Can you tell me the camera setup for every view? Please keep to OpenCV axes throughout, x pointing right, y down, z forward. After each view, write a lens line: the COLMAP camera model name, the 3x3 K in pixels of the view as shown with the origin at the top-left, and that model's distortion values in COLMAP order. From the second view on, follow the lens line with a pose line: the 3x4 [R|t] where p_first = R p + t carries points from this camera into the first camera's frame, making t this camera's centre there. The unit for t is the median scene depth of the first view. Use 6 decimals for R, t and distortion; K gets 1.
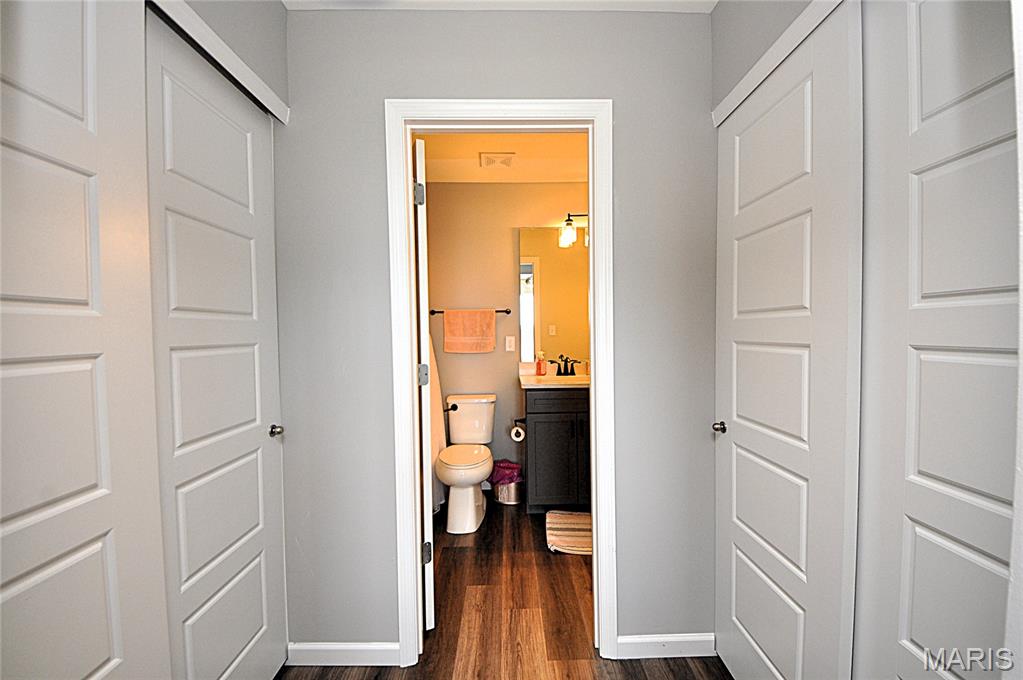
lens RADIAL K [[401.8, 0, 514.6], [0, 401.8, 340.8], [0, 0, 1]] dist [0.038539, -0.028471]
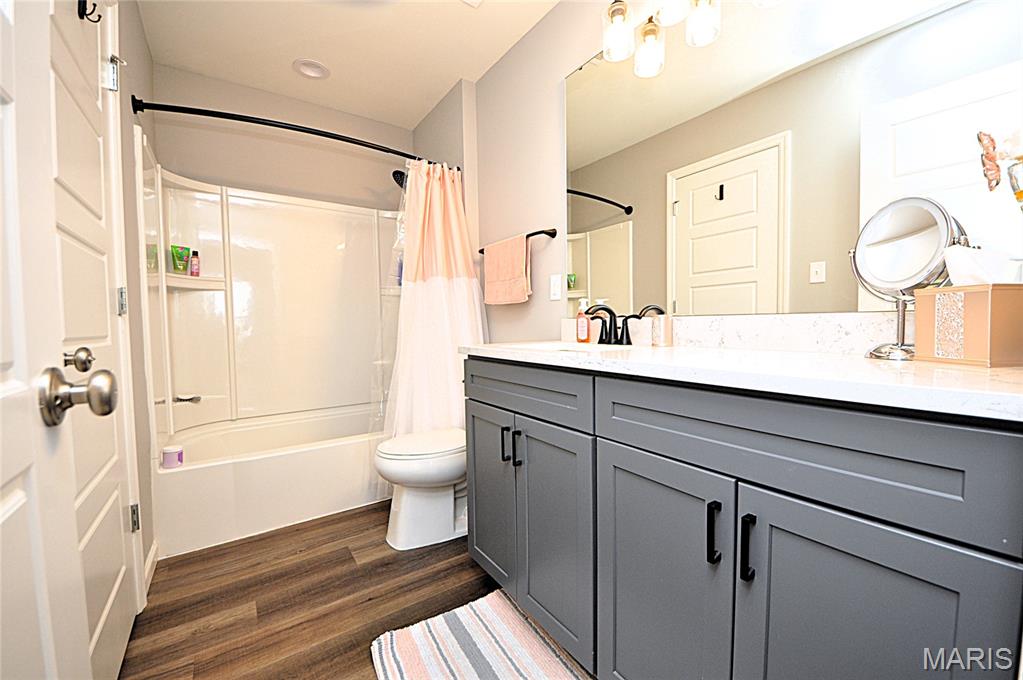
lens RADIAL K [[401.8, 0, 514.6], [0, 401.8, 340.8], [0, 0, 1]] dist [0.038539, -0.028471]
pose [[0.567516, 0.037108, -0.822526, 0.509207], [-0.012077, 0.999252, 0.036748, 0.073057], [0.823274, -0.010921, 0.567539, 0.680567]]
